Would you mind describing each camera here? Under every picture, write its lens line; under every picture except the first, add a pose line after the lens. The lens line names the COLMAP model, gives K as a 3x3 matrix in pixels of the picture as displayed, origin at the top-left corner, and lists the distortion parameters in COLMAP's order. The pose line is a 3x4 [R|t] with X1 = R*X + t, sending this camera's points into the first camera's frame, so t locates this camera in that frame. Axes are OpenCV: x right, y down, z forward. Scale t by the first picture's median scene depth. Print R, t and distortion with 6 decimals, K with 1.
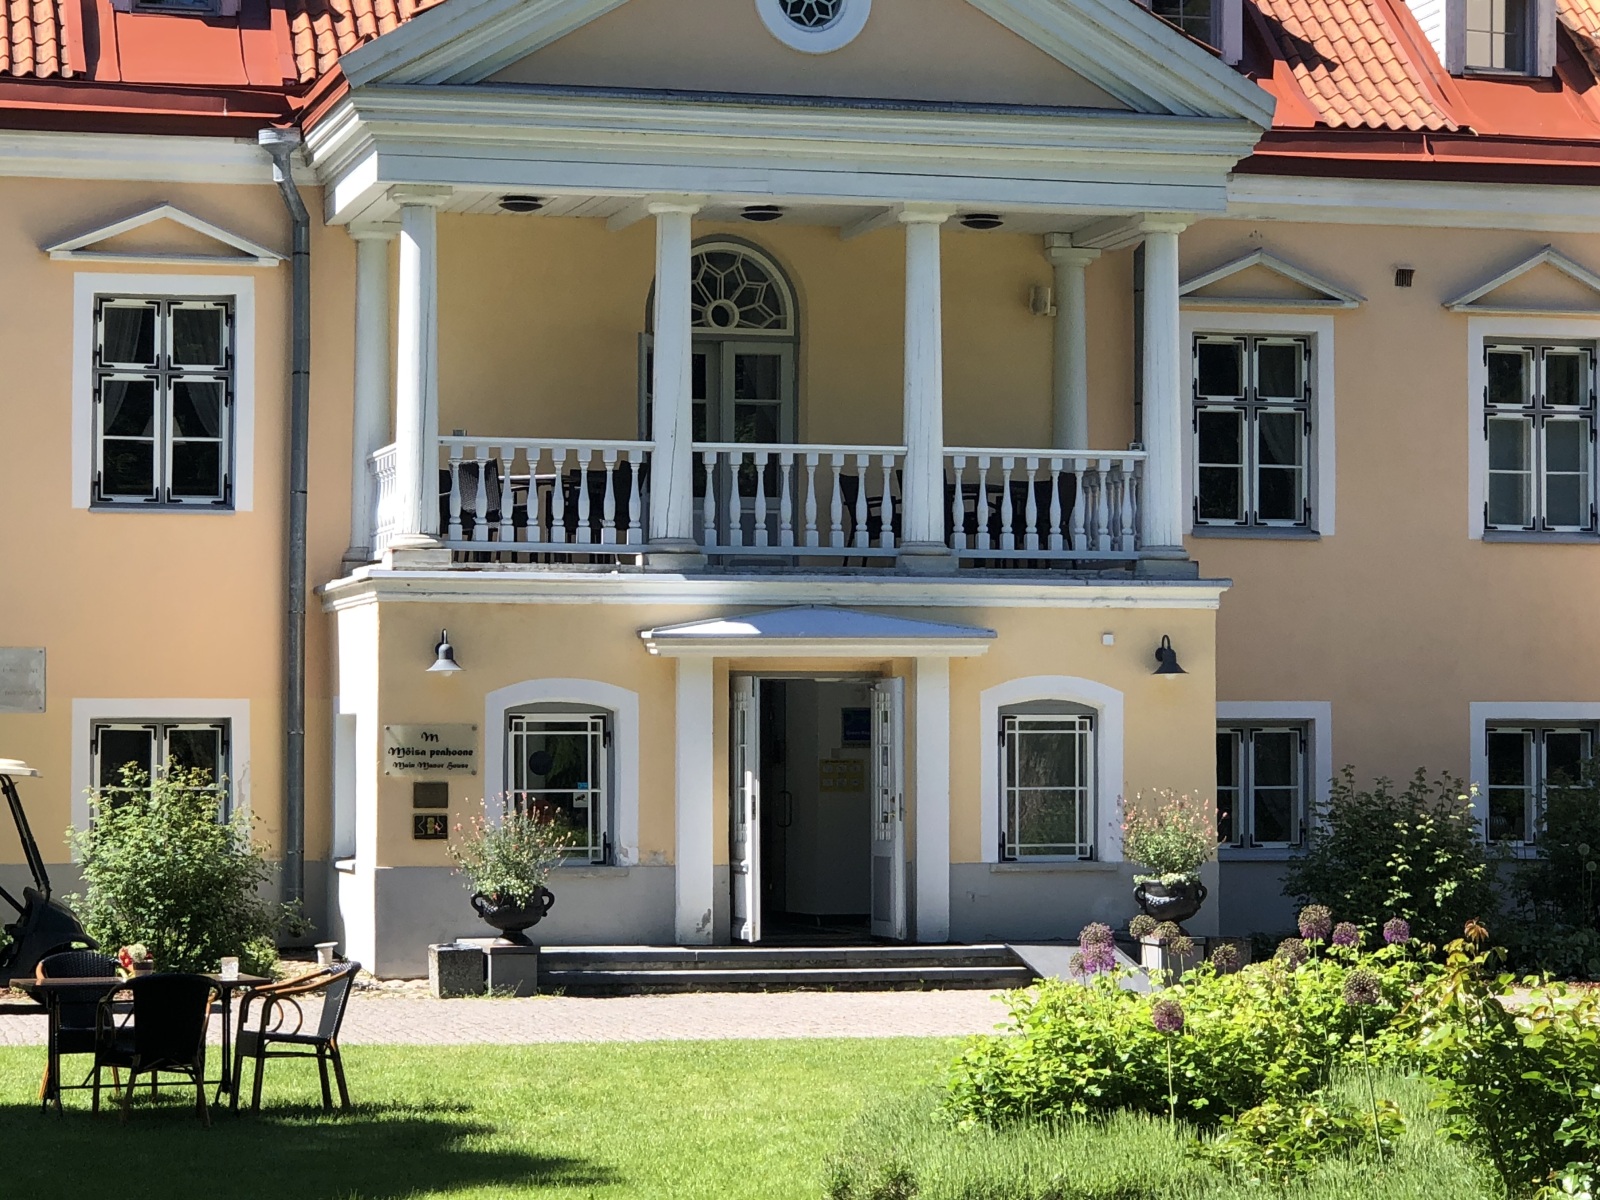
lens RADIAL K [[4063.6, 0, 799.7], [0, 4063.6, 599.9], [0, 0, 1]] dist [0.145433, 0.000000]
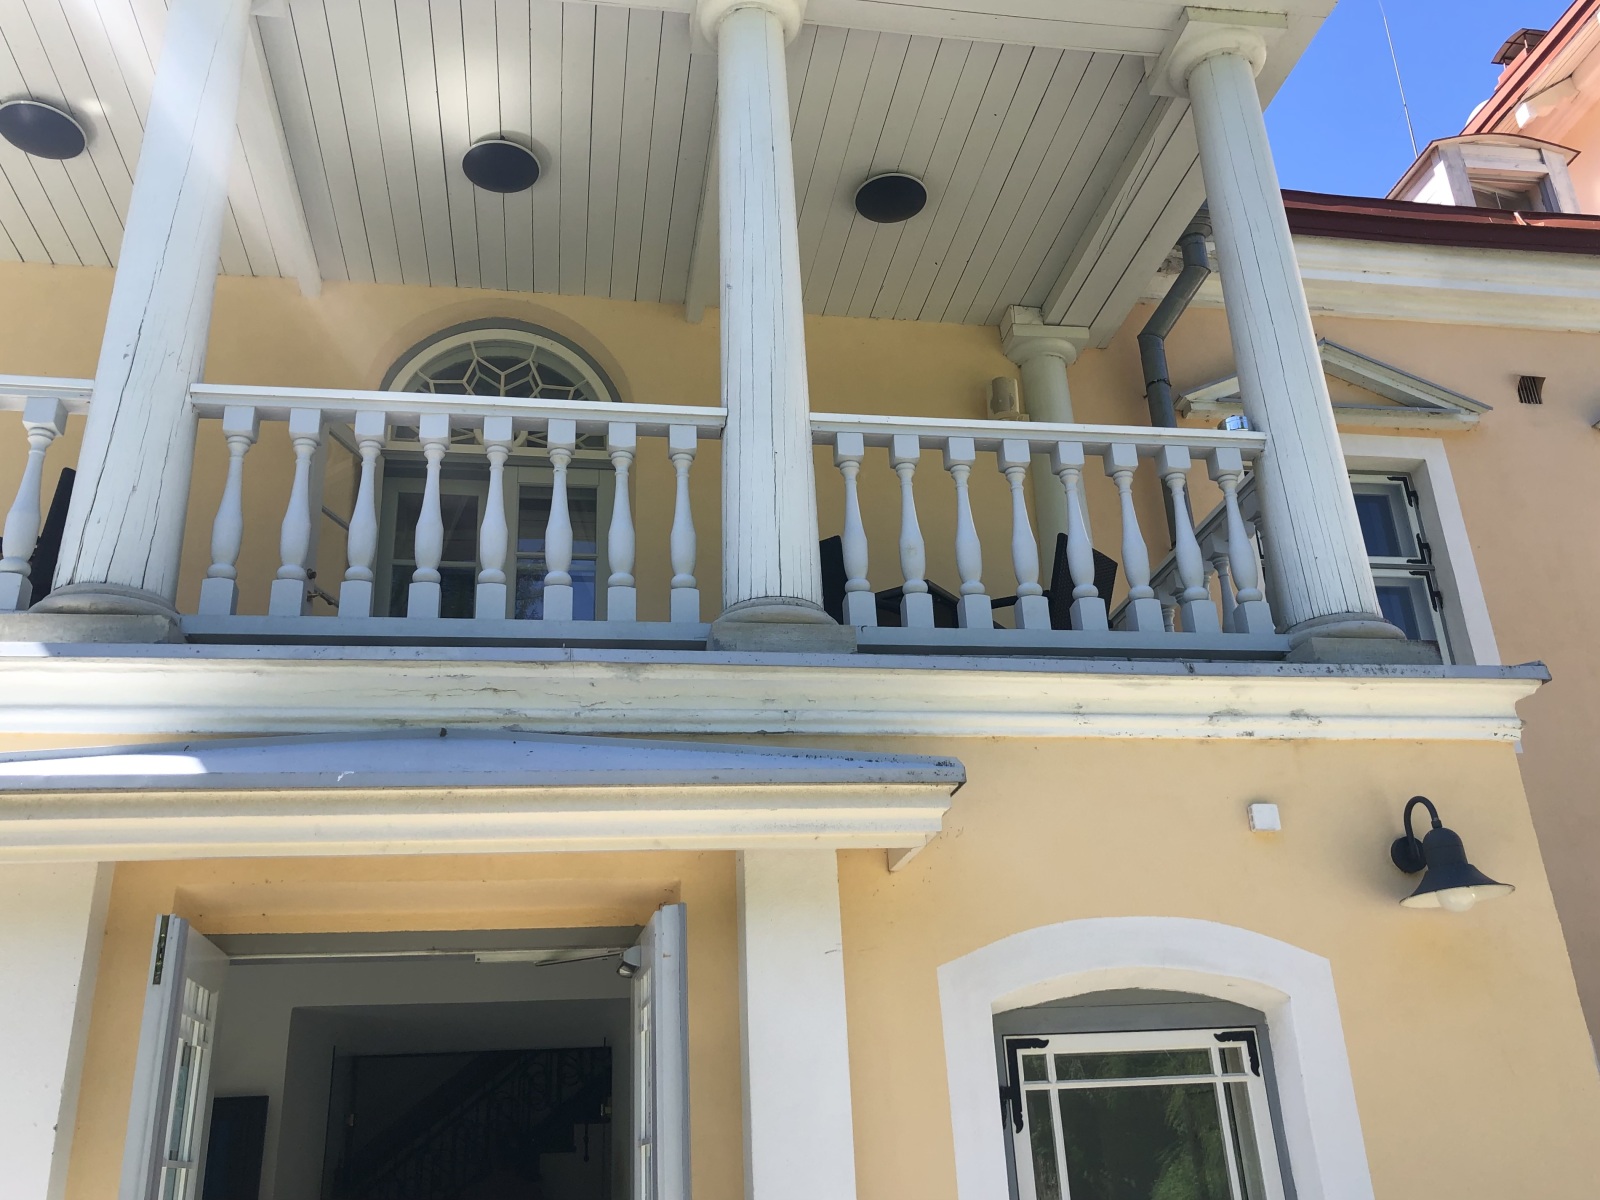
lens RADIAL K [[1334.3, 0, 795.3], [0, 1334.3, 601.0], [0, 0, 1]] dist [0.015268, -0.003085]
pose [[0.993667, -0.079977, -0.078925, 0.043467], [0.045977, 0.930317, -0.363863, 0.034570], [0.102525, 0.357930, 0.928103, 0.870853]]
